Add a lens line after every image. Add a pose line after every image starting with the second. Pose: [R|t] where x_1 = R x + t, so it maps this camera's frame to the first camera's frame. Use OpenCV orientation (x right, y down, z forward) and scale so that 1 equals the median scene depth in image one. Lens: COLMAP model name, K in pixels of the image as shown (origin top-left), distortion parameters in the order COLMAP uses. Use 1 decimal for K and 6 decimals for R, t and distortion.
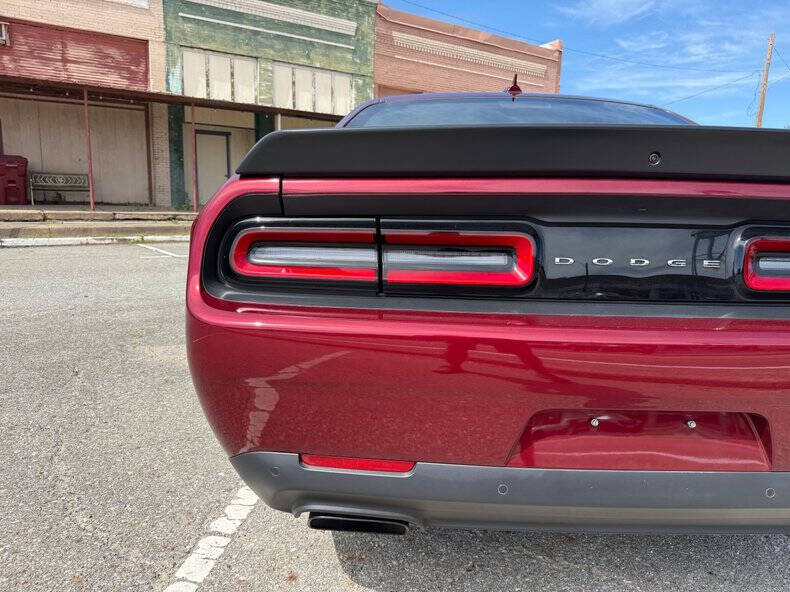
lens RADIAL K [[564.6, 0, 393.4], [0, 564.6, 304.5], [0, 0, 1]] dist [-0.002788, -0.024523]
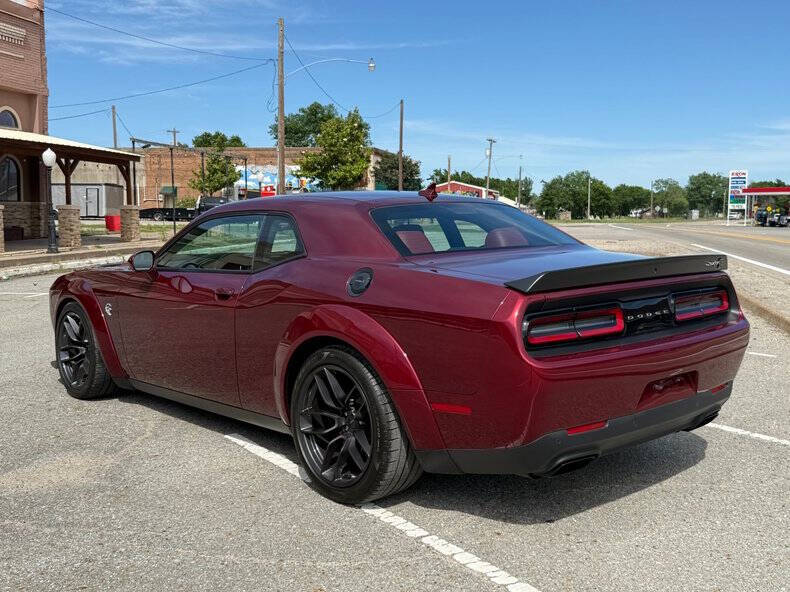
lens RADIAL K [[835.8, 0, 383.1], [0, 835.8, 294.5], [0, 0, 1]] dist [0.199757, -0.473351]
pose [[0.740905, -0.095141, 0.664836, -0.191821], [0.144990, 0.989231, -0.020016, -0.017577], [-0.655772, 0.111225, 0.746721, -0.063499]]
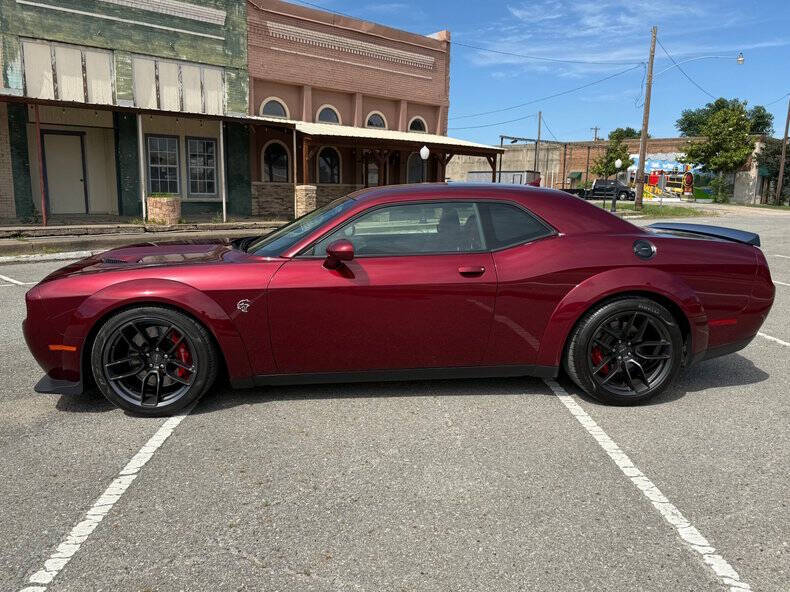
lens RADIAL K [[624.0, 0, 395.0], [0, 624.0, 296.0], [0, 0, 1]] dist [0.011574, -0.031704]
pose [[0.986567, -0.043571, 0.157440, 0.029430], [0.045056, 0.998967, -0.005880, -0.020454], [-0.157022, 0.012894, 0.987511, -0.049908]]
